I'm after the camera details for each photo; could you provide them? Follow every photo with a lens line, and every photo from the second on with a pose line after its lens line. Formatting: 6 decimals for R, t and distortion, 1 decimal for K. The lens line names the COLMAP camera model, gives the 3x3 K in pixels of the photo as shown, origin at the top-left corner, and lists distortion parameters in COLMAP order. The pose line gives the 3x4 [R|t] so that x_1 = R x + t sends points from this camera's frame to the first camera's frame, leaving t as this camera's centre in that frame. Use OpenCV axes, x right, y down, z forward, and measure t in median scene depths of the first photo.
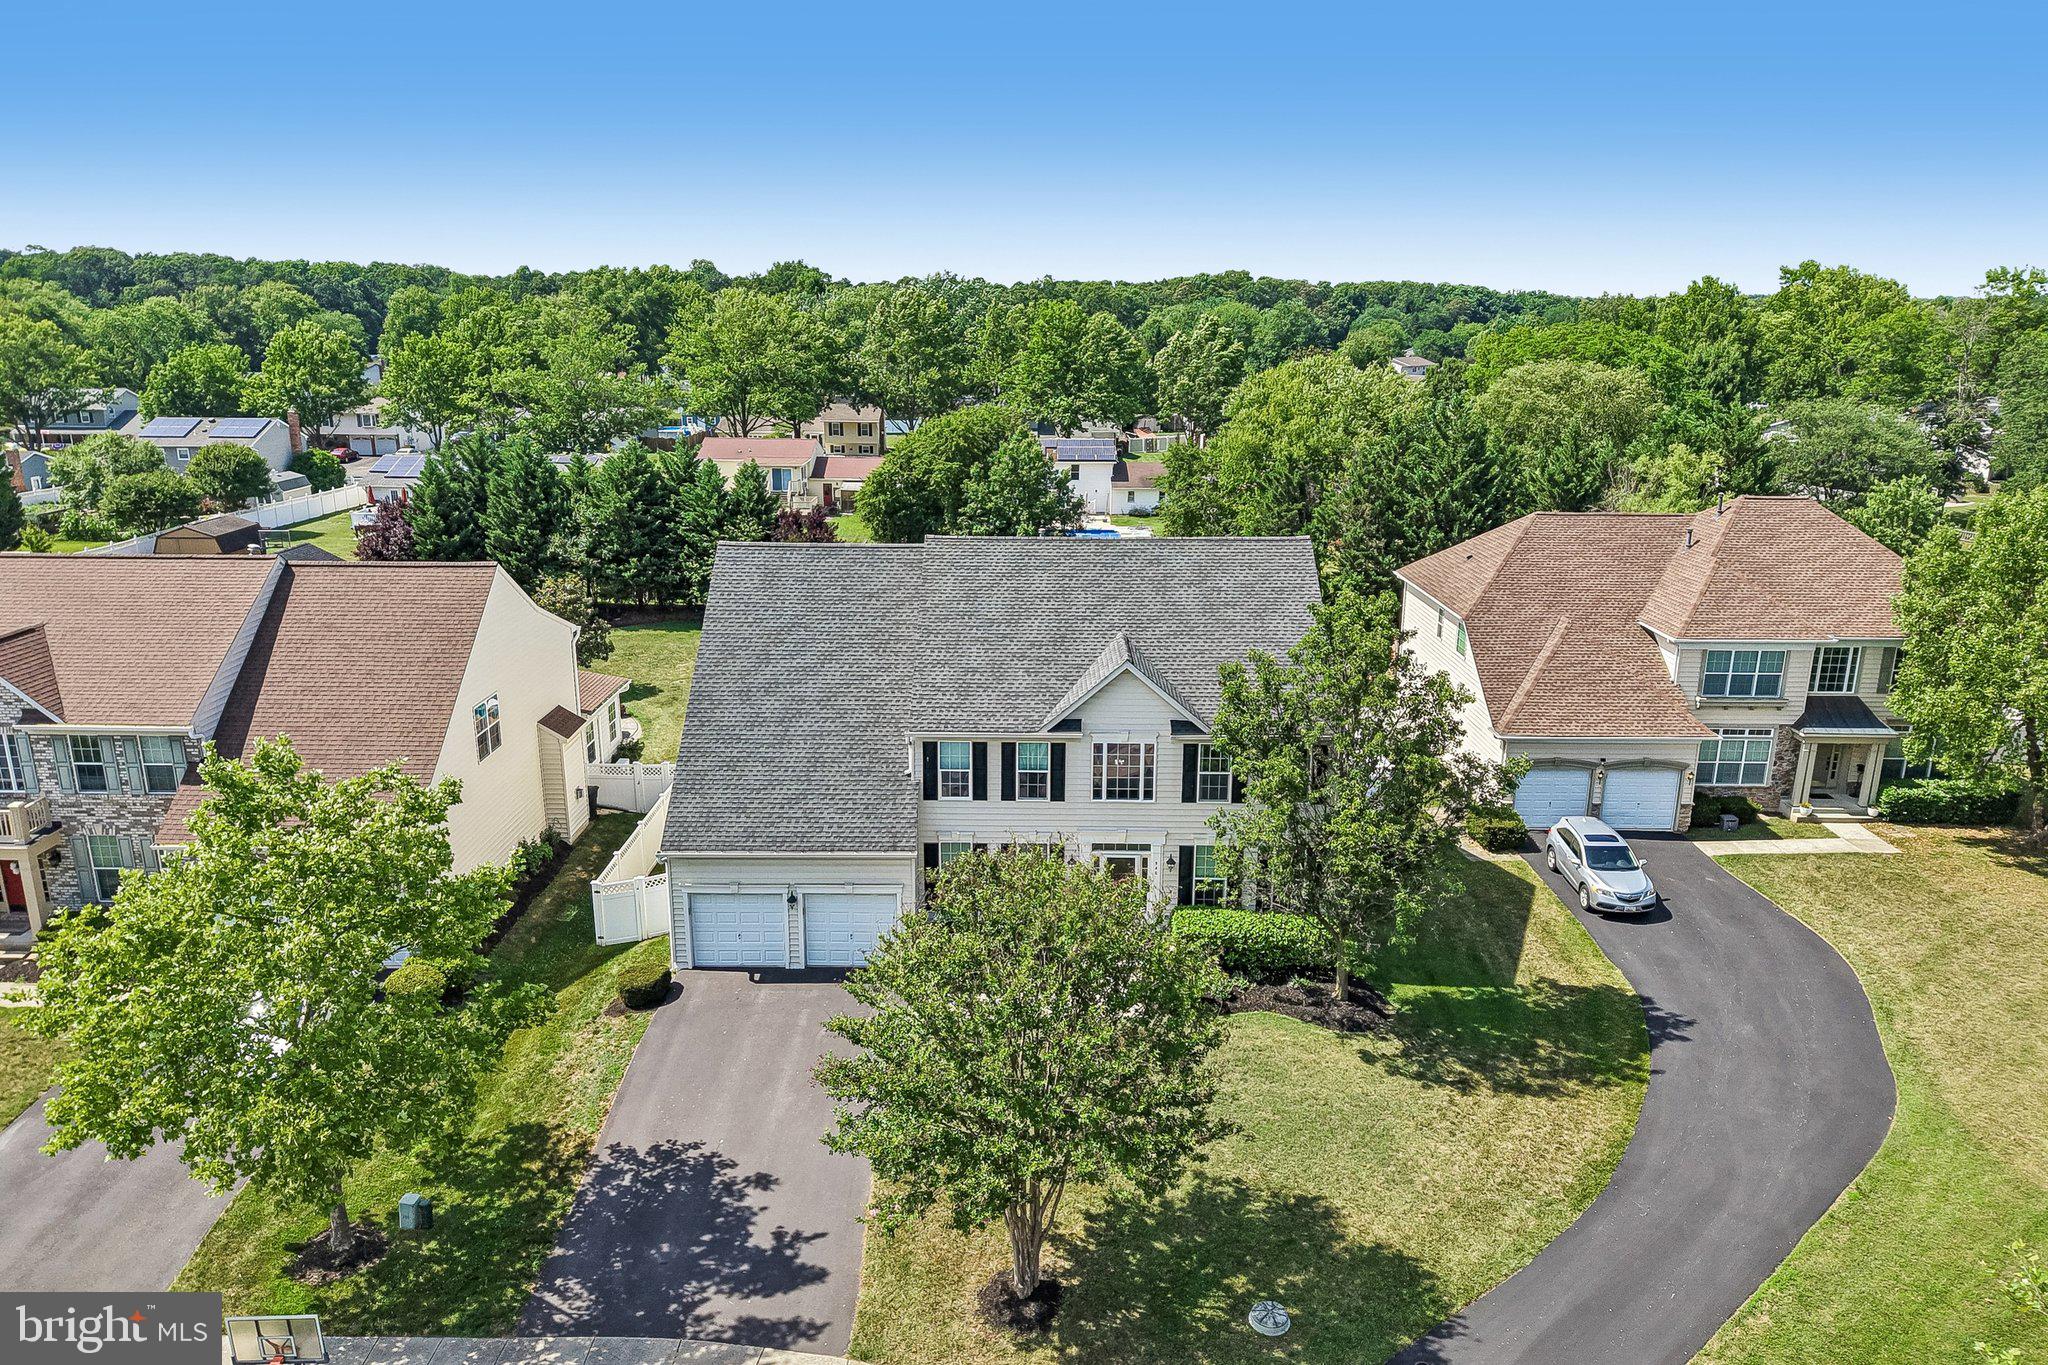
lens RADIAL K [[1485.5, 0, 1017.8], [0, 1485.5, 672.4], [0, 0, 1]] dist [0.018946, -0.000847]
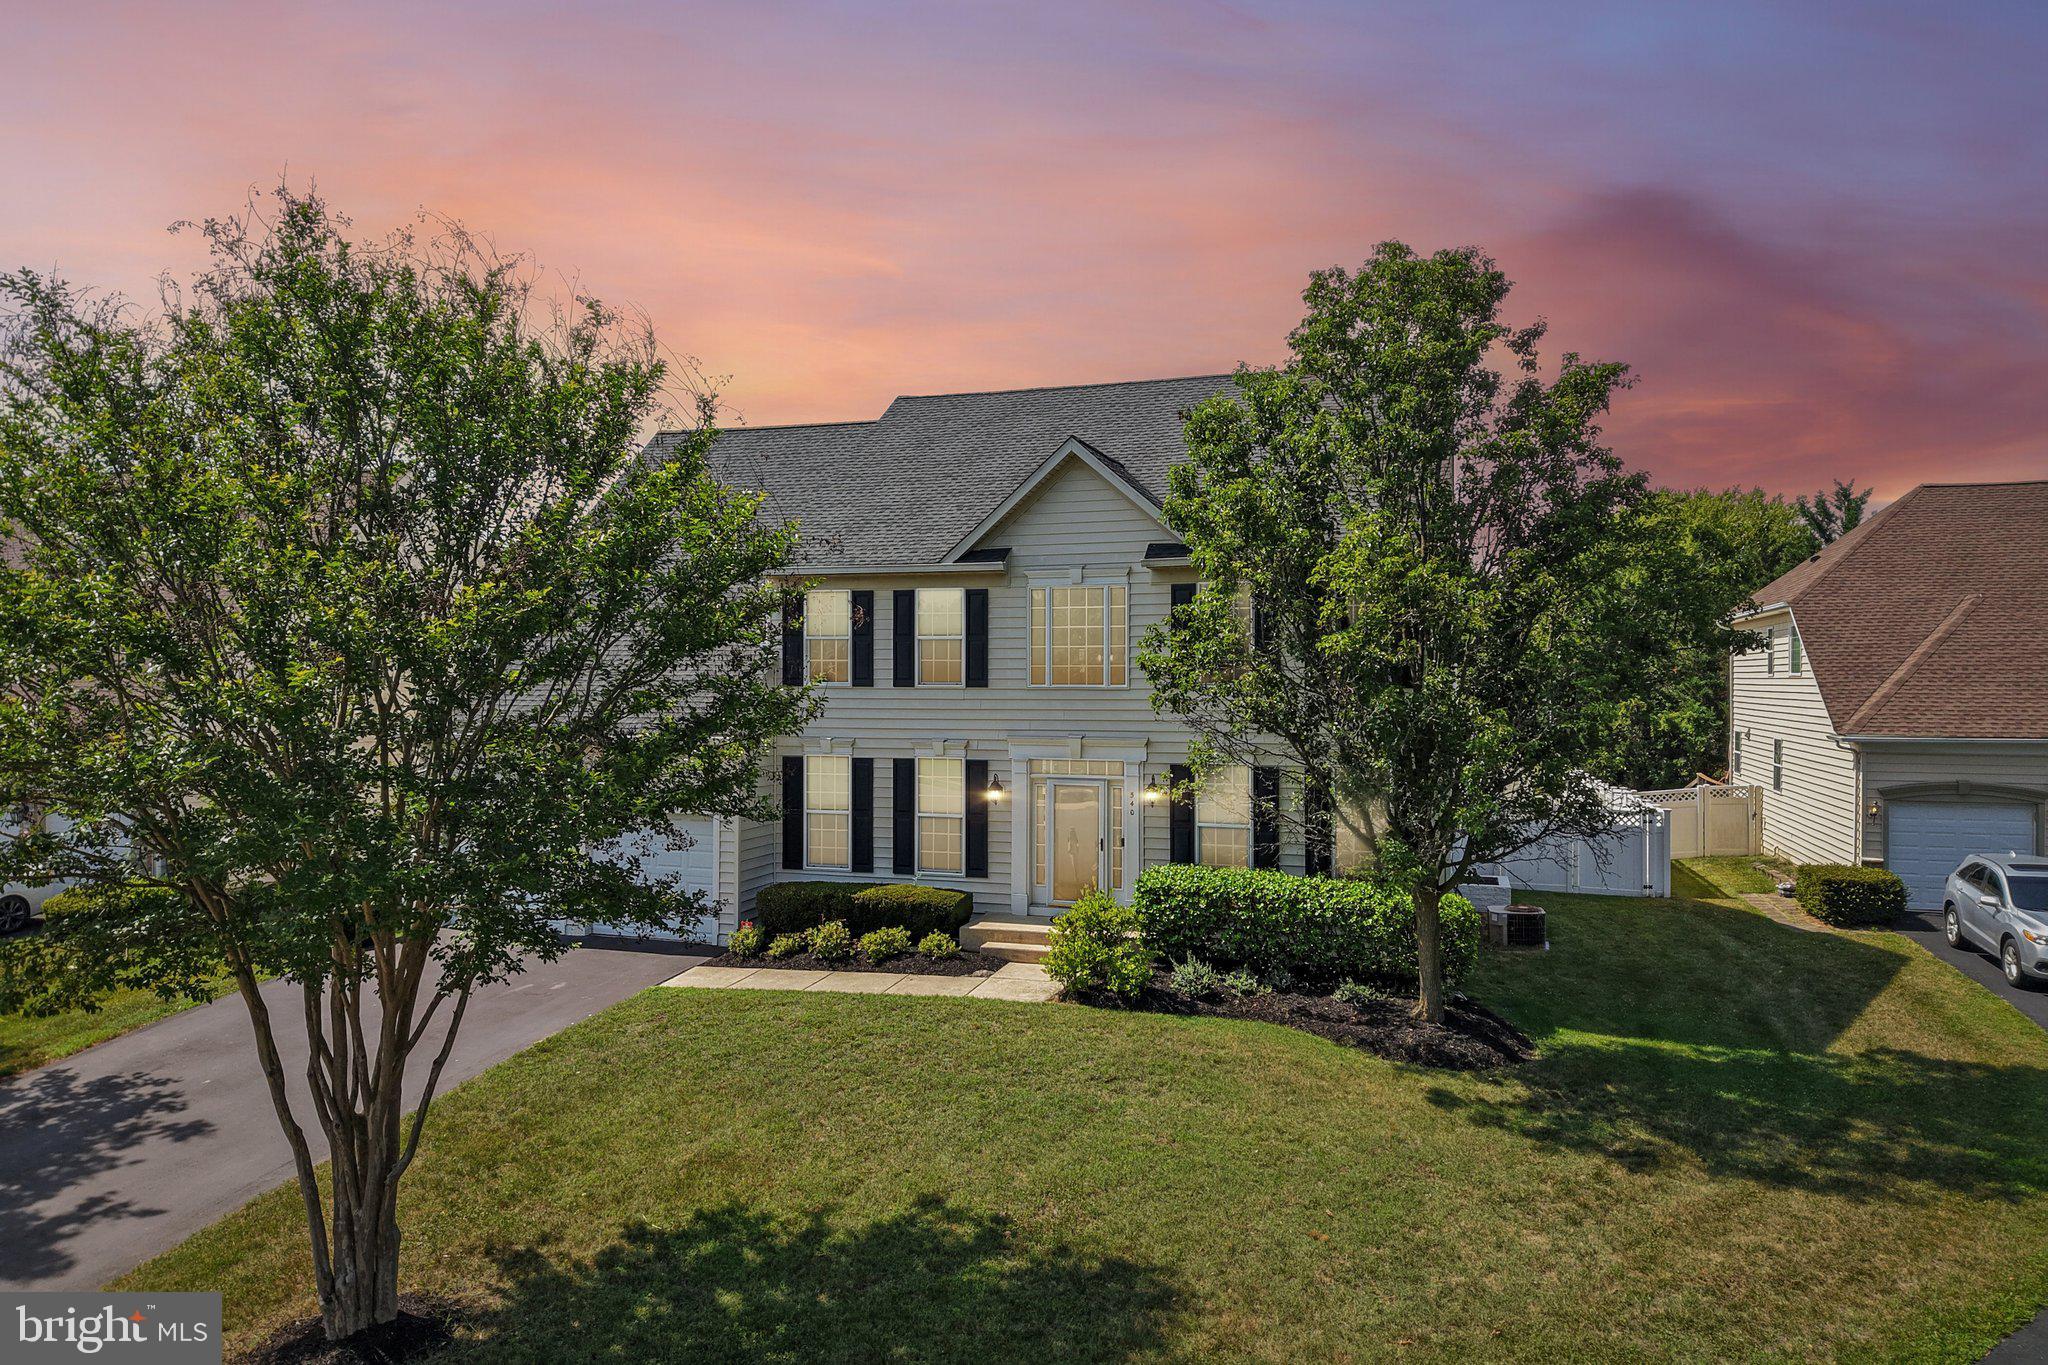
lens RADIAL K [[1435.4, 0, 999.9], [0, 1435.4, 658.2], [0, 0, 1]] dist [0.008153, -0.000614]
pose [[0.950218, -0.007959, -0.311484, 0.226029], [-0.078312, 0.961484, -0.263468, 0.235129], [0.301584, 0.274745, 0.912996, 0.451813]]
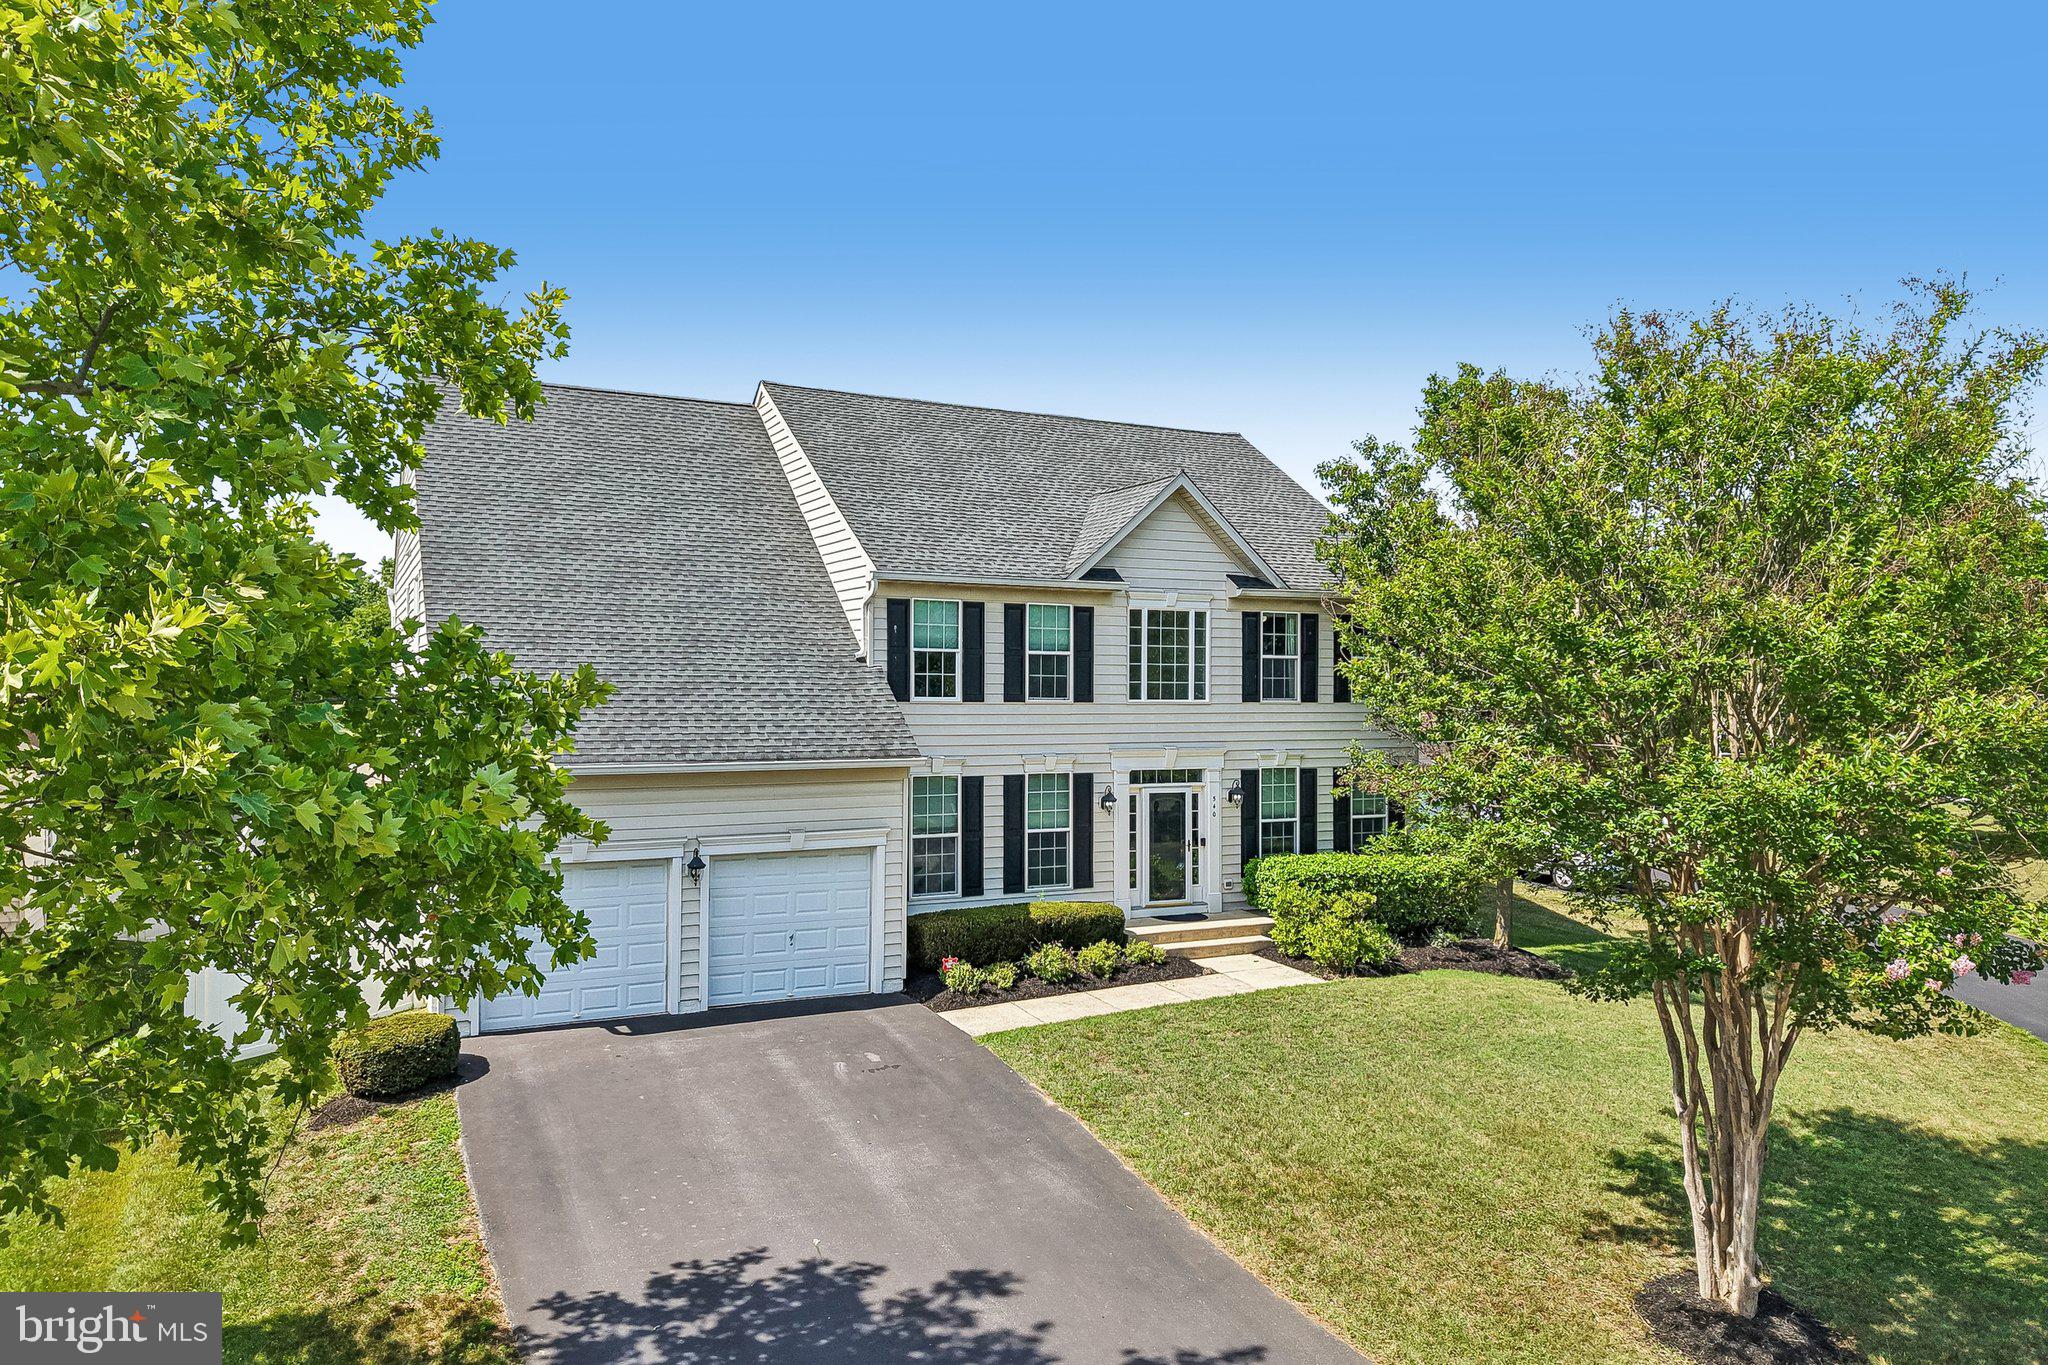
lens RADIAL K [[1422.6, 0, 1047.2], [0, 1422.6, 677.4], [0, 0, 1]] dist [-0.006397, -0.002020]
pose [[0.879036, 0.004531, 0.476733, -0.280996], [0.124833, 0.962880, -0.239329, 0.222801], [-0.460121, 0.269891, 0.845841, 0.489956]]
